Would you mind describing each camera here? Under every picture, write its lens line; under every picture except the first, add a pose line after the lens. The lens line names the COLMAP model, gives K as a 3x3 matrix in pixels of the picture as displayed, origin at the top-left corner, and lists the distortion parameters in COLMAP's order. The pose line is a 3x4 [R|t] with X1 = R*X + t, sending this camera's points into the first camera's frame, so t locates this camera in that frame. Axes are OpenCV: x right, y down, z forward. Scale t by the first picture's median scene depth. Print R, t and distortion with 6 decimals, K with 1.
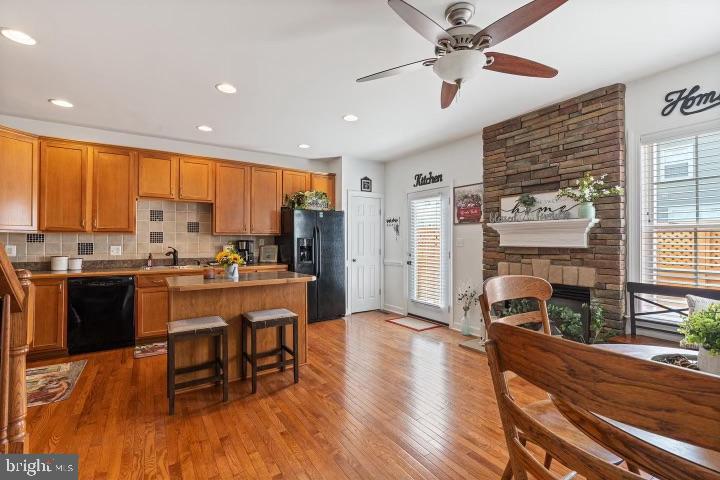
lens RADIAL K [[326.7, 0, 362.2], [0, 326.7, 240.1], [0, 0, 1]] dist [-0.004033, 0.000563]
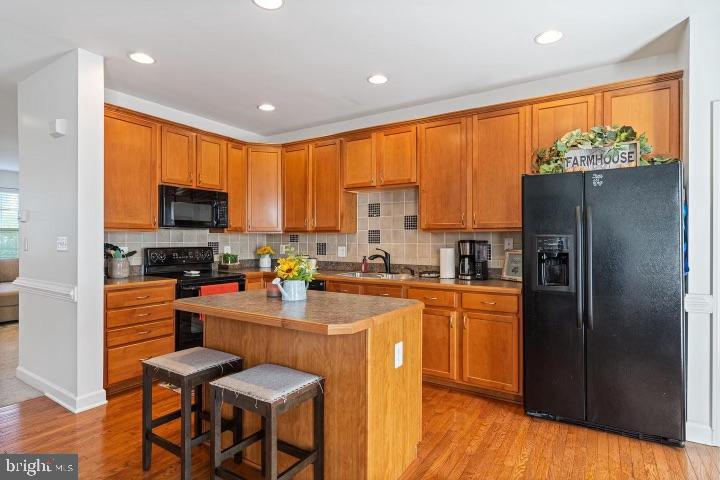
lens RADIAL K [[379.8, 0, 359.8], [0, 379.8, 242.0], [0, 0, 1]] dist [-0.008239, 0.001278]
pose [[0.403927, 0.004368, -0.914781, 0.235970], [-0.000541, 0.999990, 0.004536, 0.000668], [0.914791, -0.001337, 0.403925, 0.618283]]
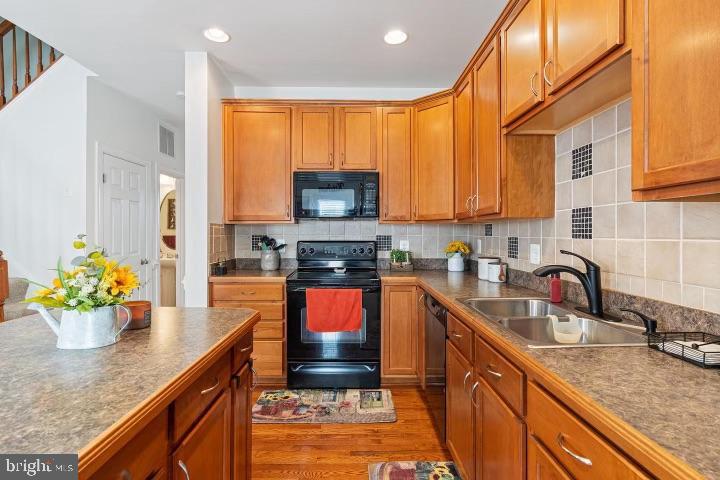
lens RADIAL K [[353.6, 0, 359.7], [0, 353.6, 235.6], [0, 0, 1]] dist [0.017443, 0.000116]
pose [[-0.541136, 0.001747, -0.840933, -0.185123], [-0.001252, 0.999995, 0.002883, 0.004437], [0.840934, 0.002613, -0.541131, 1.066123]]
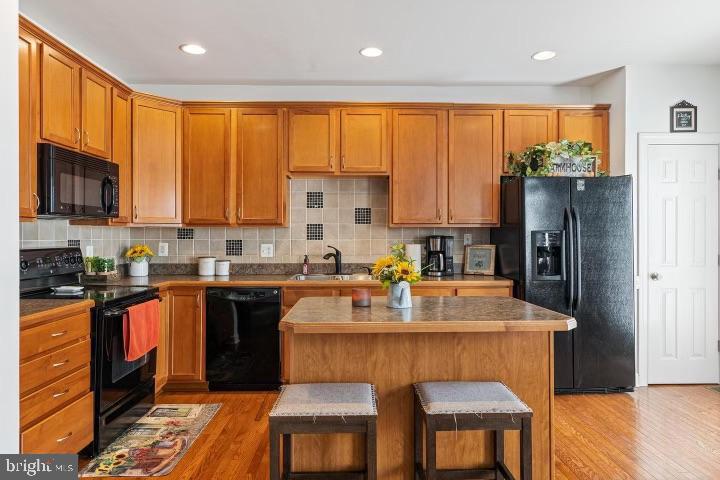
lens RADIAL K [[452.7, 0, 360.0], [0, 452.7, 238.0], [0, 0, 1]] dist [-0.003309, 0.000668]
pose [[0.847400, 0.000092, -0.530955, -0.050818], [0.002890, 0.999984, 0.004786, 0.000370], [0.530947, -0.005590, 0.847387, 0.262892]]
